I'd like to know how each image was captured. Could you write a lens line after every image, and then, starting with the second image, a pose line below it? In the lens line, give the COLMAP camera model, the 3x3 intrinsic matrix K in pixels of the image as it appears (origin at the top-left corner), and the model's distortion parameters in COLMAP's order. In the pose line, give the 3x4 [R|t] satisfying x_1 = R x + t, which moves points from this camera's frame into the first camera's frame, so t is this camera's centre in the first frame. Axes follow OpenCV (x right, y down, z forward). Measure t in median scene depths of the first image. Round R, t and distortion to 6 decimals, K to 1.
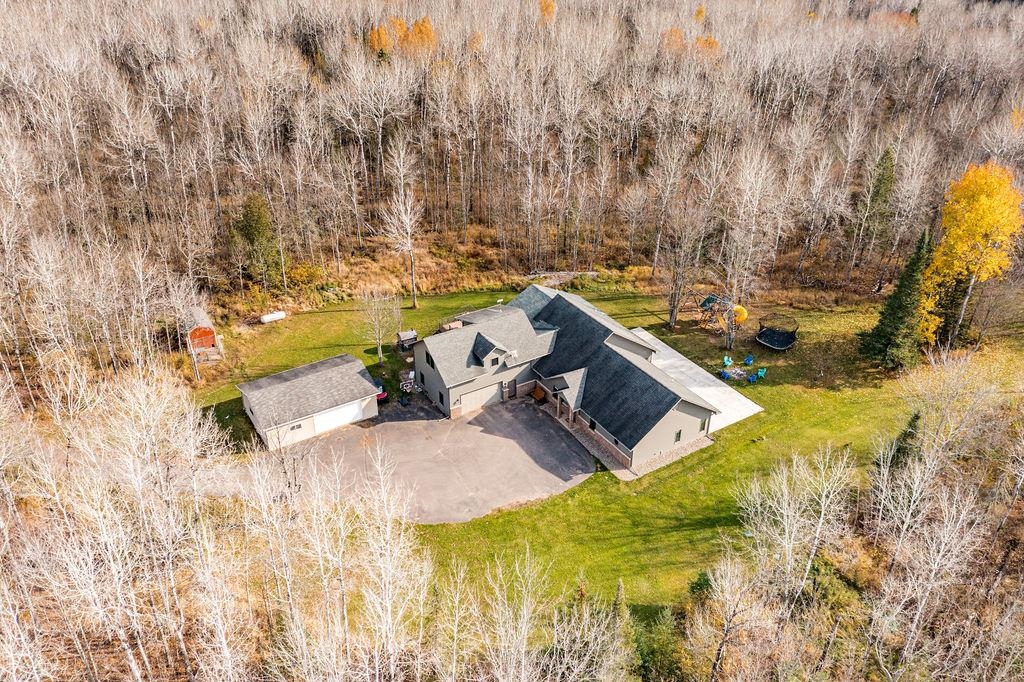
lens RADIAL K [[805.6, 0, 511.5], [0, 805.6, 340.1], [0, 0, 1]] dist [-0.018490, 0.009540]
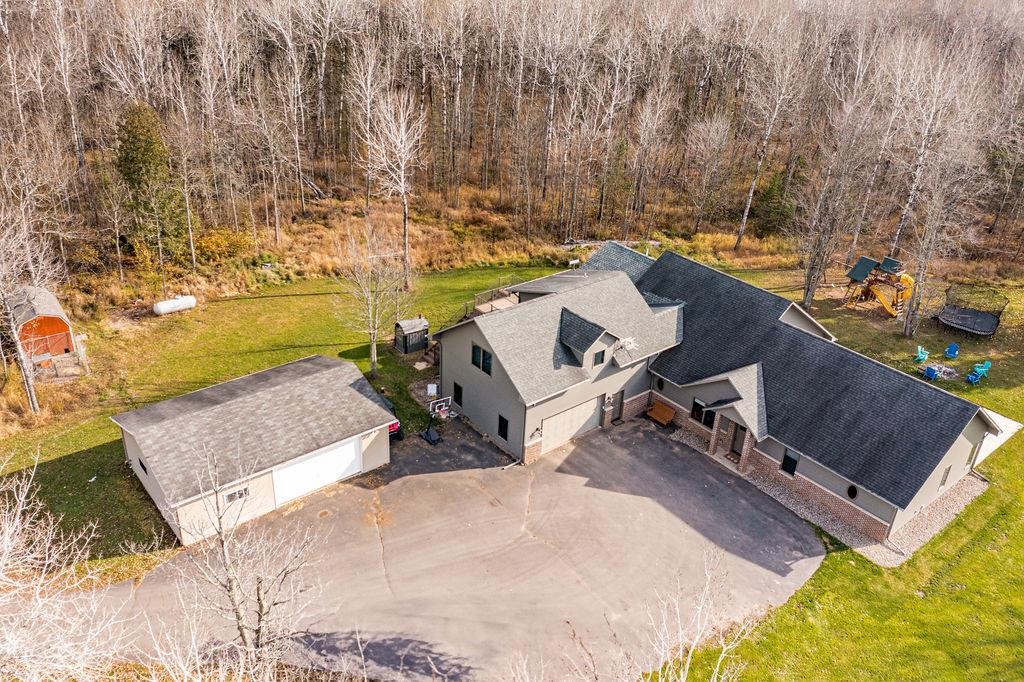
lens RADIAL K [[805.6, 0, 513.3], [0, 805.6, 341.1], [0, 0, 1]] dist [-0.018490, 0.009540]
pose [[0.990652, -0.023412, 0.134392, -0.145490], [0.029084, 0.998760, -0.040401, 0.033999], [-0.133280, 0.043932, 0.990104, 0.427180]]
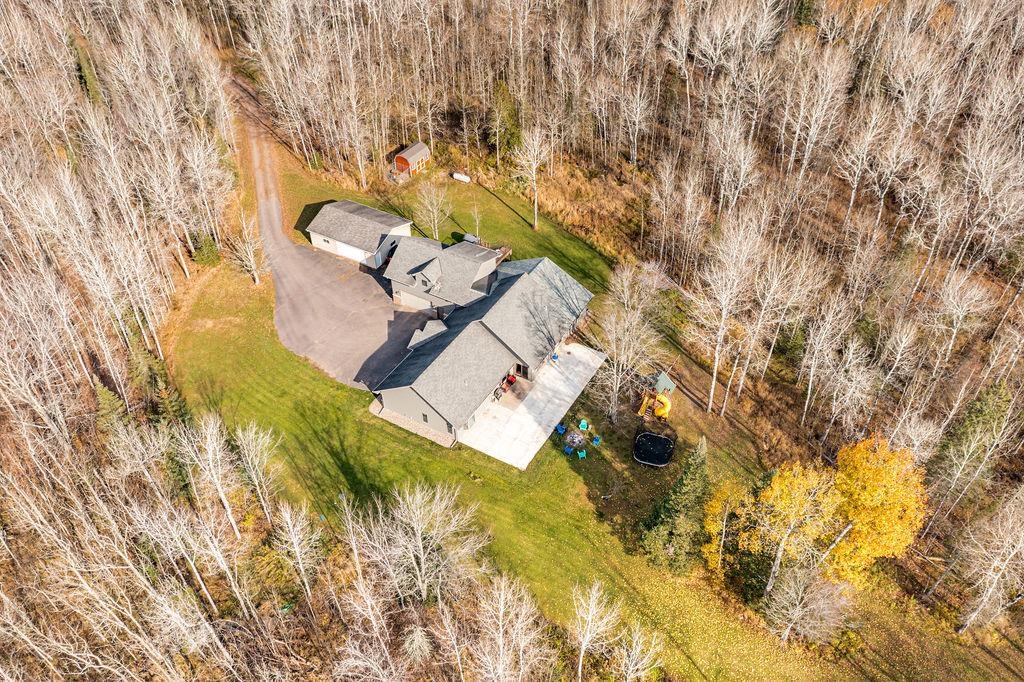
lens RADIAL K [[805.6, 0, 512.3], [0, 805.6, 339.5], [0, 0, 1]] dist [-0.018490, 0.009540]
pose [[0.462858, 0.584987, -0.665997, 0.843978], [-0.438577, 0.804049, 0.401442, -0.421780], [0.770333, 0.106280, 0.628723, 0.329385]]
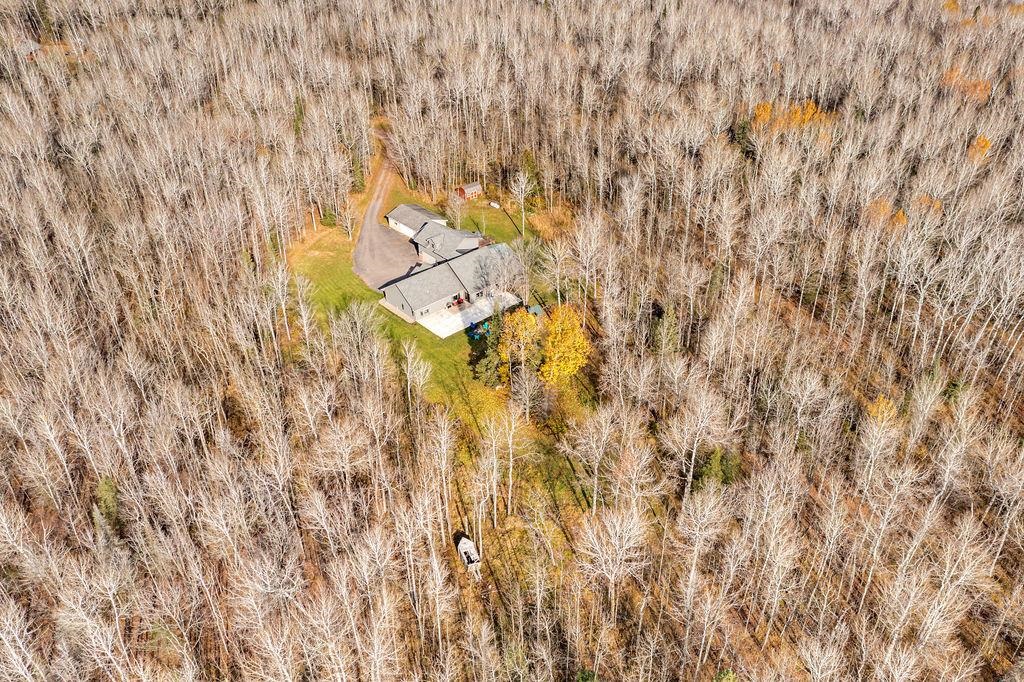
lens RADIAL K [[805.6, 0, 513.7], [0, 805.6, 341.5], [0, 0, 1]] dist [-0.018490, 0.009540]
pose [[0.177126, 0.545370, -0.819267, 1.736607], [-0.497111, 0.768014, 0.403776, -0.679783], [0.849416, 0.335747, 0.407144, 0.392020]]
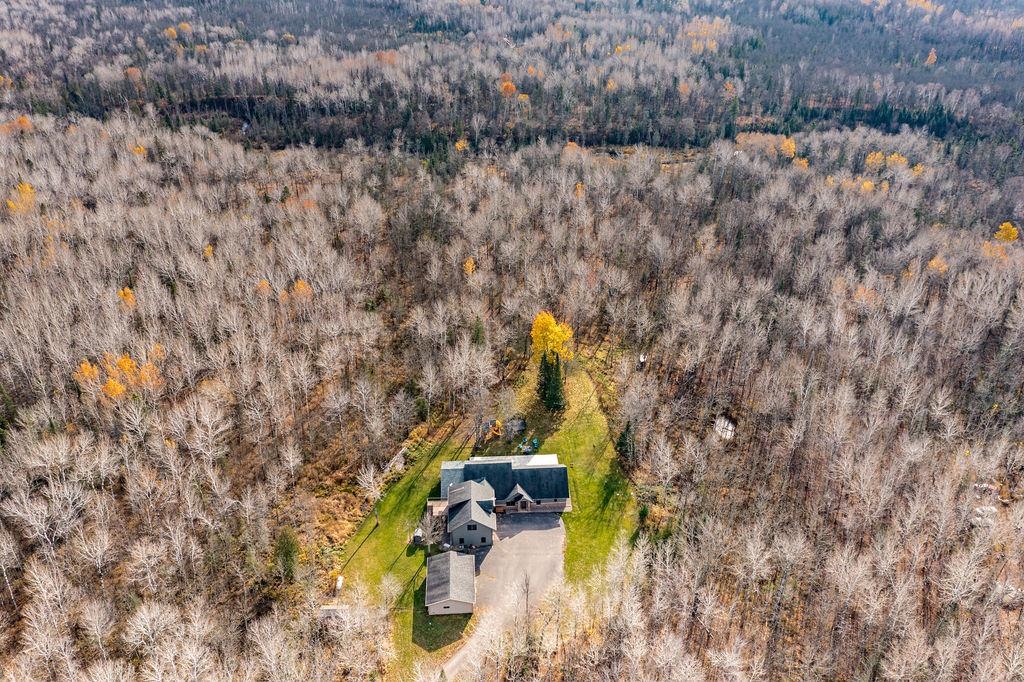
lens RADIAL K [[805.6, 0, 513.9], [0, 805.6, 341.3], [0, 0, 1]] dist [-0.018490, 0.009540]
pose [[0.479916, -0.444018, 0.756657, -1.253943], [0.451324, 0.864543, 0.221071, -0.708739], [-0.752321, 0.235402, 0.615304, -0.355024]]
